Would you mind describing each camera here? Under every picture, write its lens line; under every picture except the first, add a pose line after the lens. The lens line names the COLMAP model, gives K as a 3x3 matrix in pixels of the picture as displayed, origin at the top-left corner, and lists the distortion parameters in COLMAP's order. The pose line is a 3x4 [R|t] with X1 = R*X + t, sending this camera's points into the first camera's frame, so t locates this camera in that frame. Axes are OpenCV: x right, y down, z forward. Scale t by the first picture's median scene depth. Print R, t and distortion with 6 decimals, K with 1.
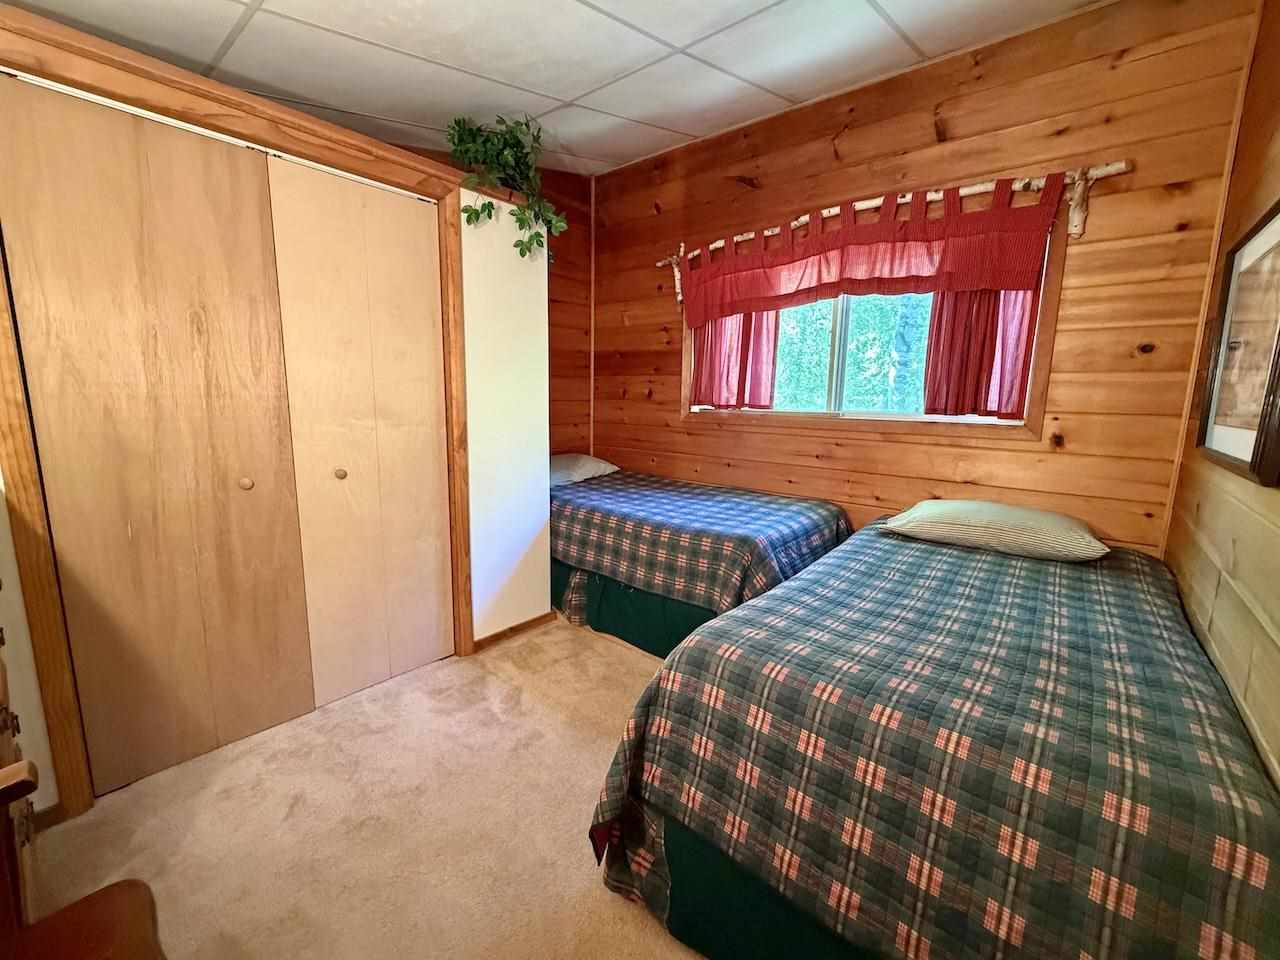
lens RADIAL K [[529.6, 0, 632.3], [0, 529.6, 479.3], [0, 0, 1]] dist [-0.000676, 0.000122]
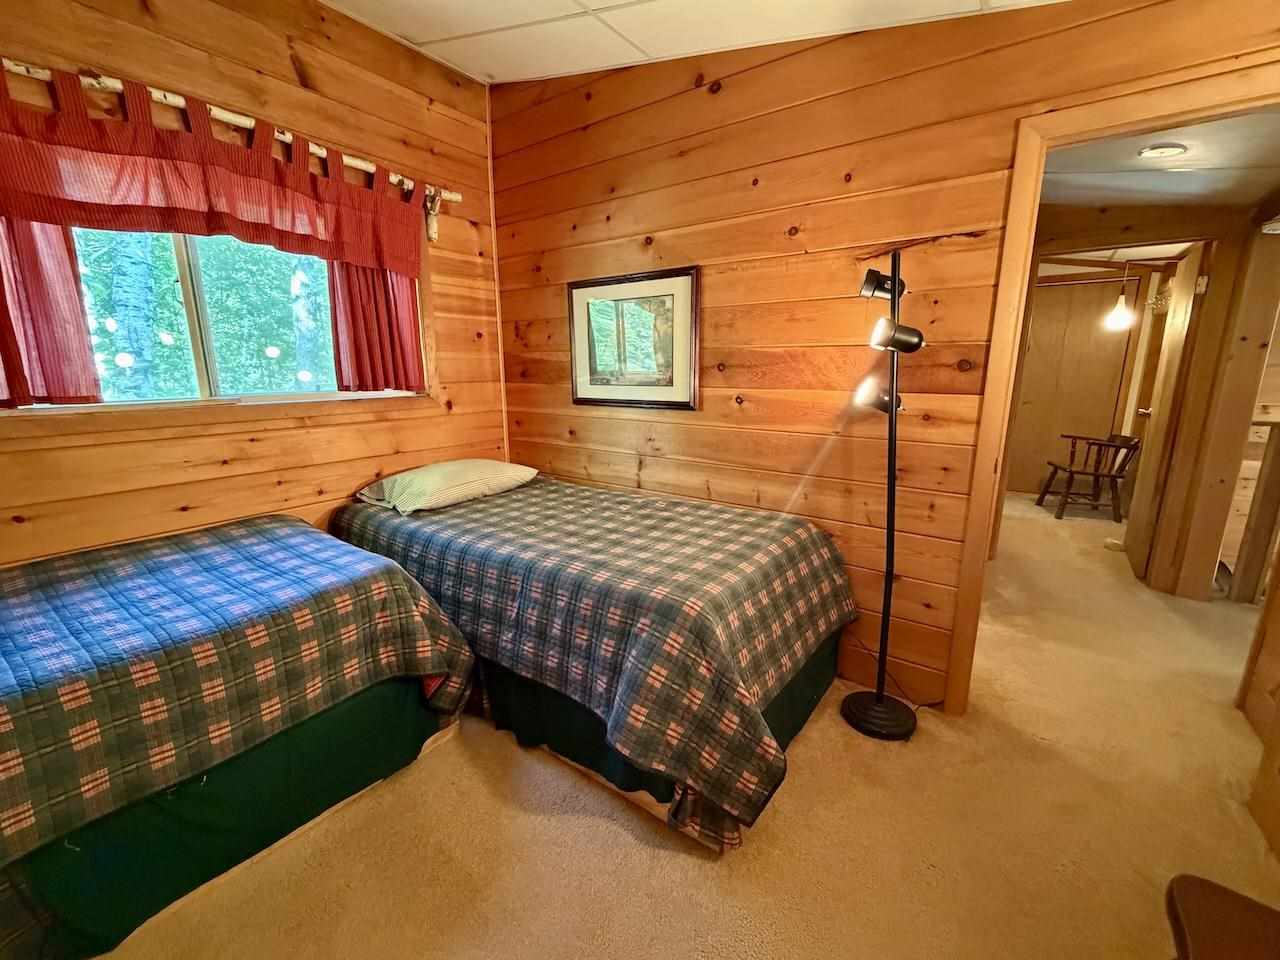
lens RADIAL K [[529.6, 0, 634.0], [0, 529.6, 478.4], [0, 0, 1]] dist [-0.000676, 0.000122]
pose [[-0.054958, -0.218359, 0.974320, -0.432140], [0.169902, 0.959519, 0.224625, -0.100980], [-0.983927, 0.177884, -0.015633, 0.543463]]
